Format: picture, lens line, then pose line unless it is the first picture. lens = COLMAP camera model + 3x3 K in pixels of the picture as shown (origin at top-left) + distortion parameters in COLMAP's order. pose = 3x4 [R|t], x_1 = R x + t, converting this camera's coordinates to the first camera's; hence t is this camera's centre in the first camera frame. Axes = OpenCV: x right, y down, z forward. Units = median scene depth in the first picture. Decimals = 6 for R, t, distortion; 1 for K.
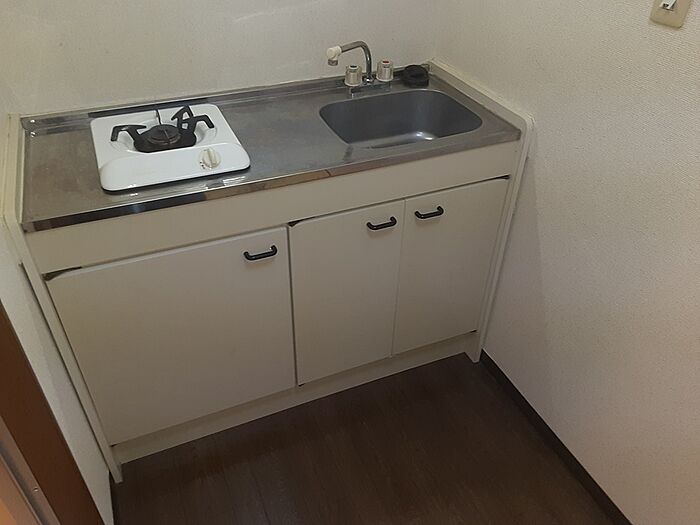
lens RADIAL K [[564.1, 0, 347.7], [0, 564.1, 268.5], [0, 0, 1]] dist [0.101500, -0.152721]
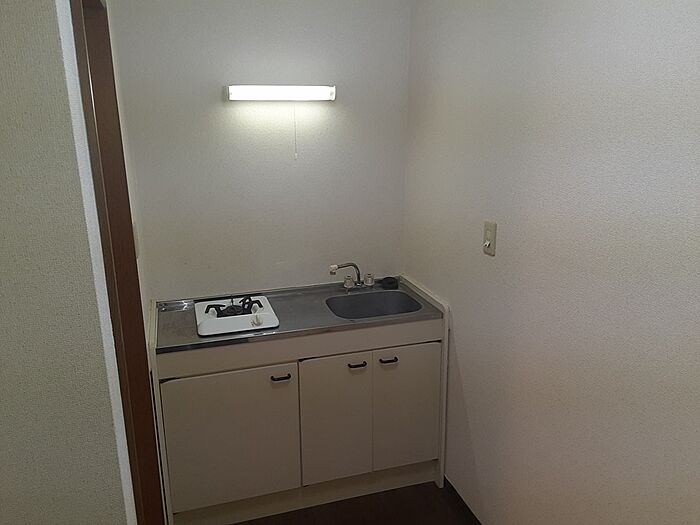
lens RADIAL K [[564.1, 0, 347.7], [0, 564.1, 268.5], [0, 0, 1]] dist [0.101500, -0.152721]
pose [[0.994141, 0.005644, -0.107944, 0.201395], [-0.045645, 0.927149, -0.371901, 0.262337], [0.097981, 0.374649, 0.921975, -0.587554]]
